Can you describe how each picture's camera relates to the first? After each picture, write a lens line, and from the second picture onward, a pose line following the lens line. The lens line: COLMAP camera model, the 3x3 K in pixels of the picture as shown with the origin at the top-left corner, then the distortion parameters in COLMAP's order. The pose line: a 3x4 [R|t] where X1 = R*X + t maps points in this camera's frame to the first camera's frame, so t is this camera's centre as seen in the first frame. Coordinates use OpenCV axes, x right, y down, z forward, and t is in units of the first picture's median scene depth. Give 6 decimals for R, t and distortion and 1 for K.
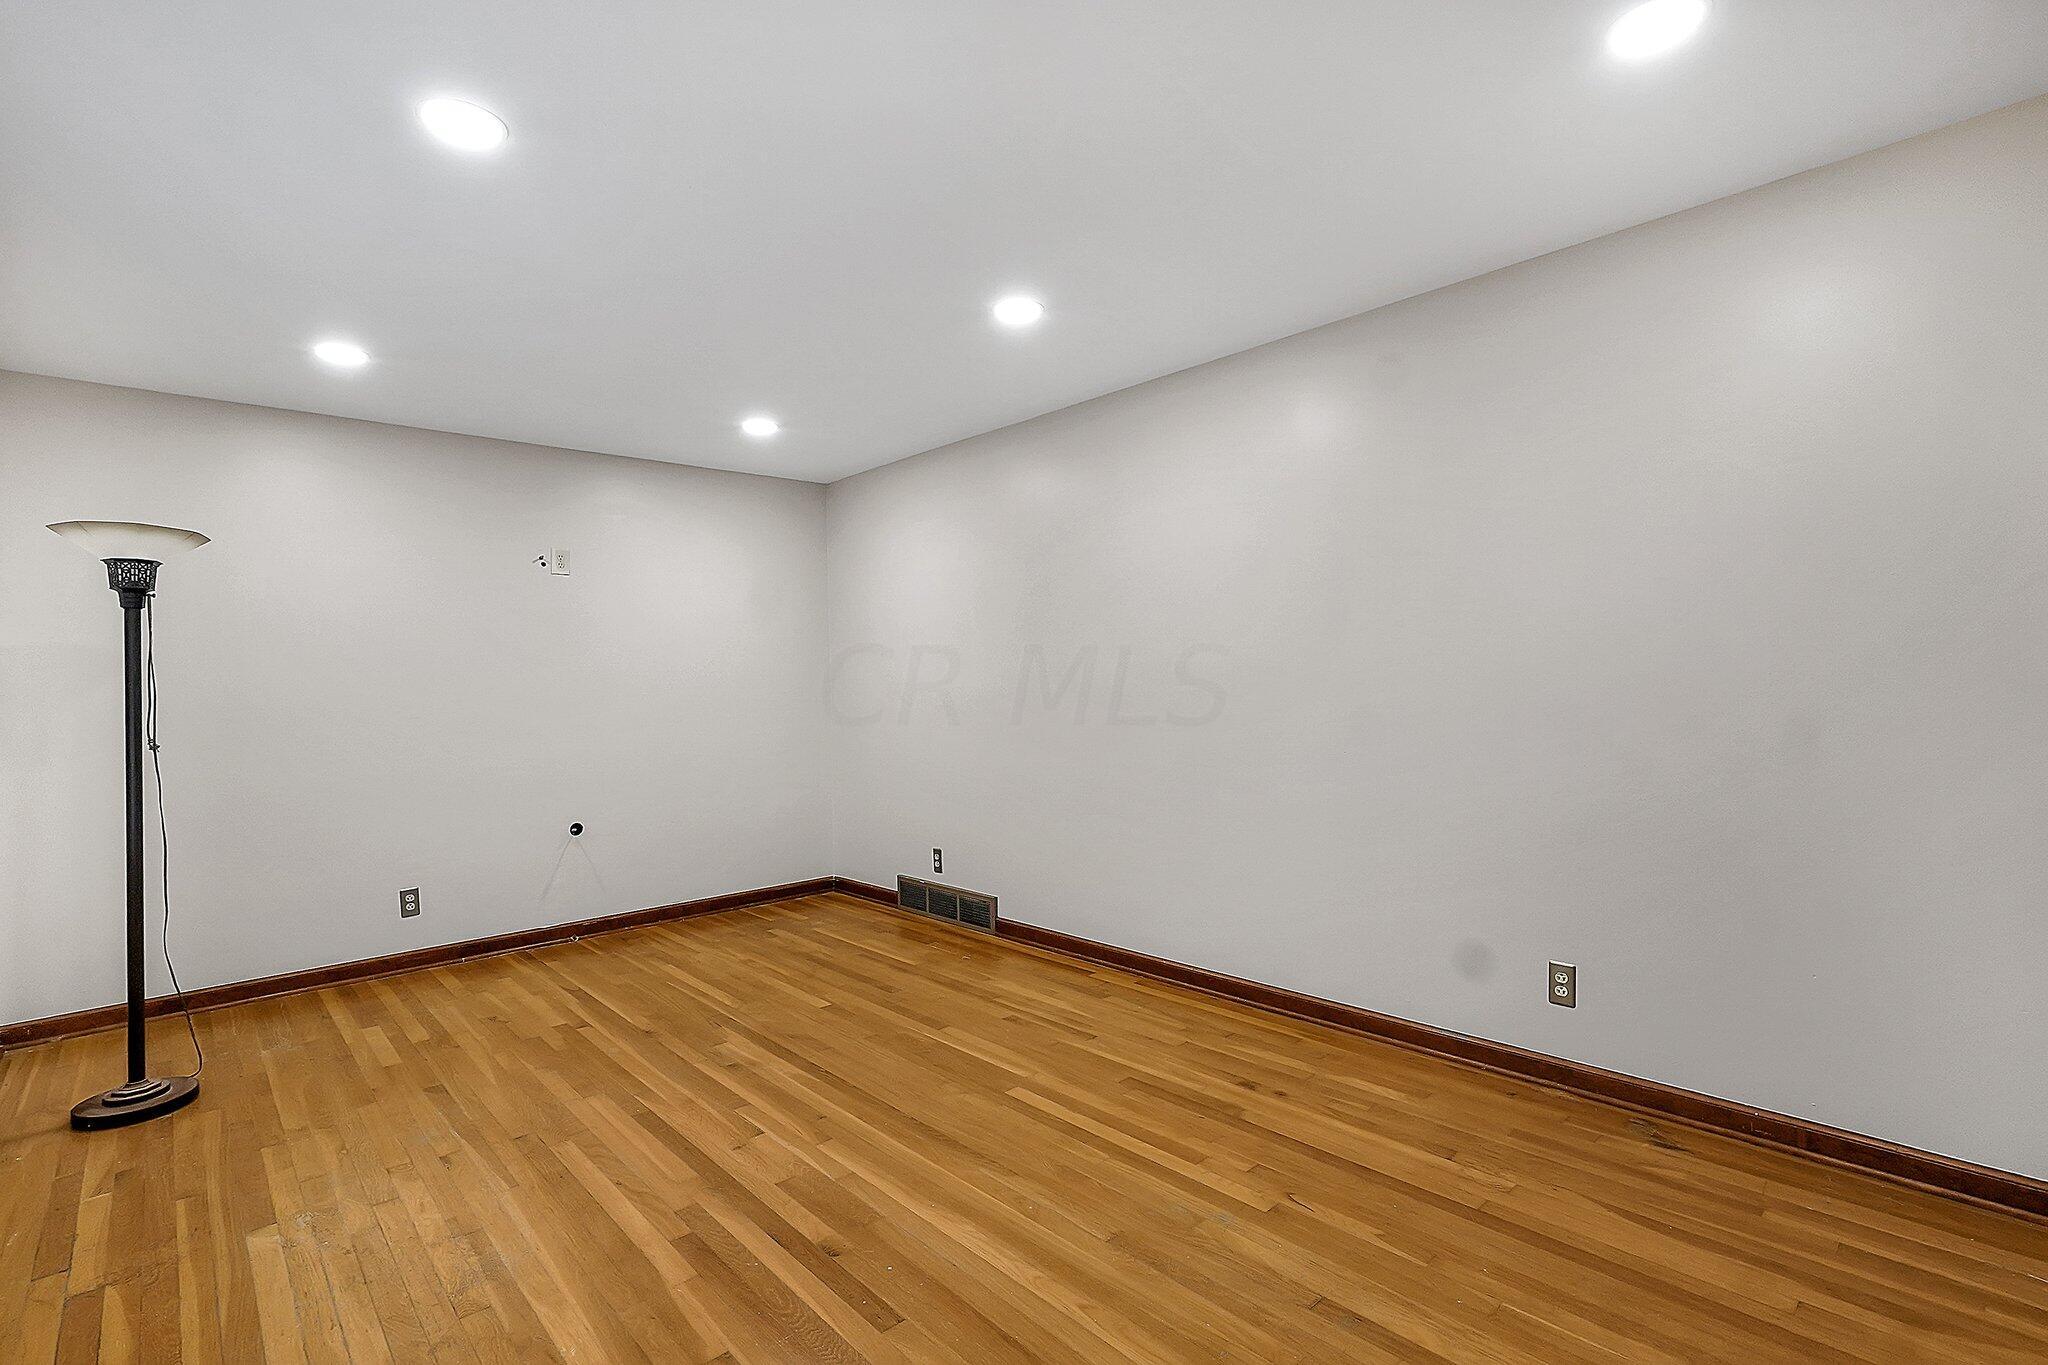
lens RADIAL K [[954.9, 0, 1024.0], [0, 954.9, 682.5], [0, 0, 1]] dist [-0.004579, -0.000418]
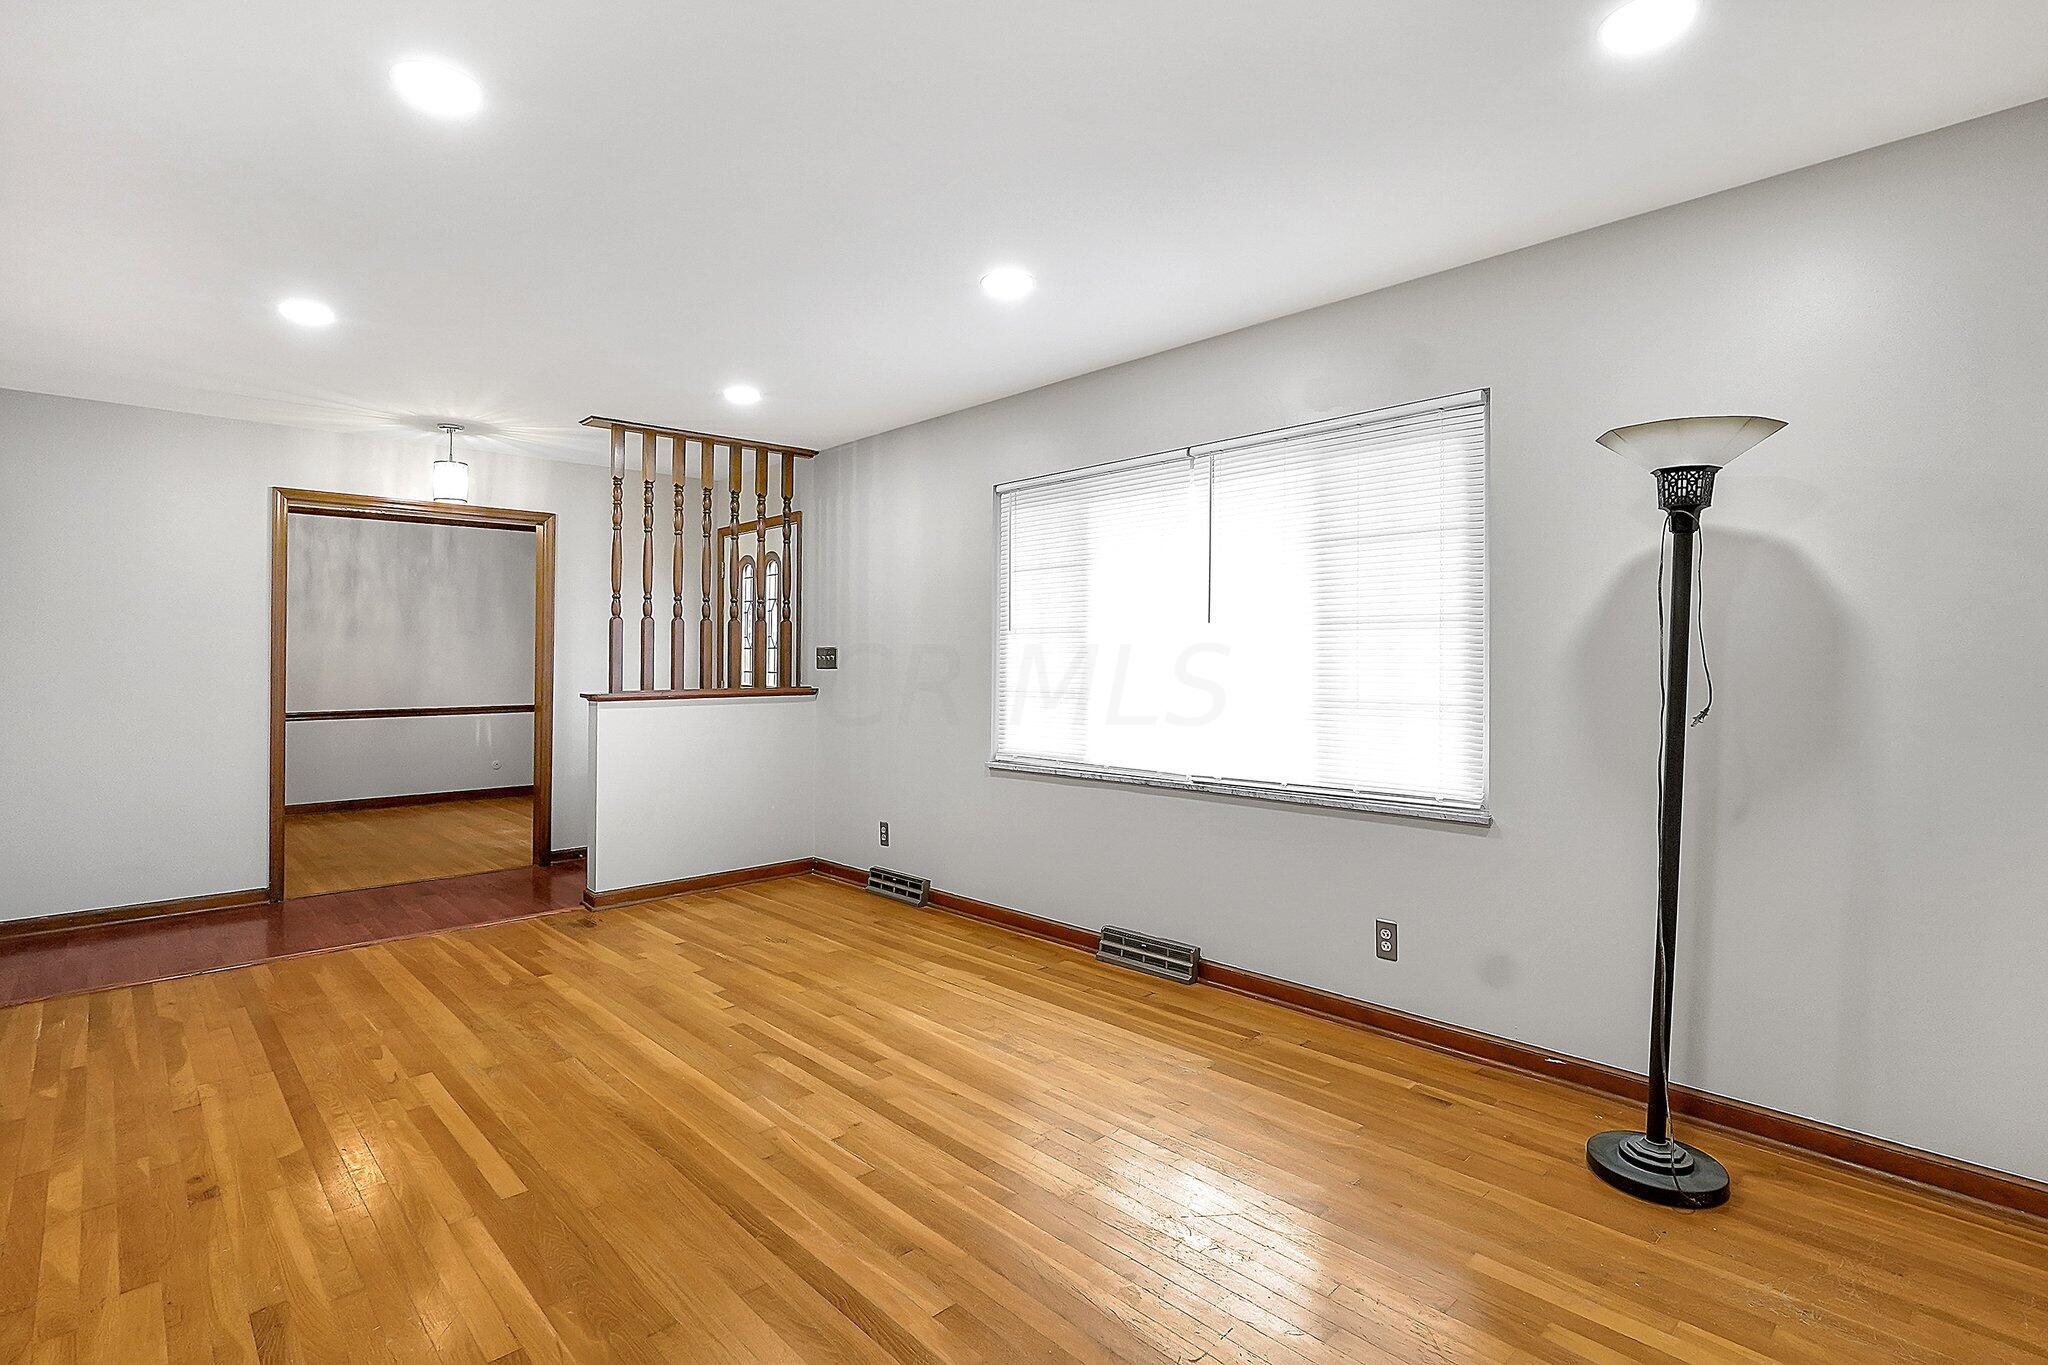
lens RADIAL K [[954.9, 0, 1024.0], [0, 954.9, 682.5], [0, 0, 1]] dist [-0.004579, -0.000418]
pose [[-0.999442, 0.028657, -0.017162, -0.481884], [0.028169, 0.999210, 0.028020, 0.010658], [0.017951, 0.027521, -0.999460, 2.026854]]
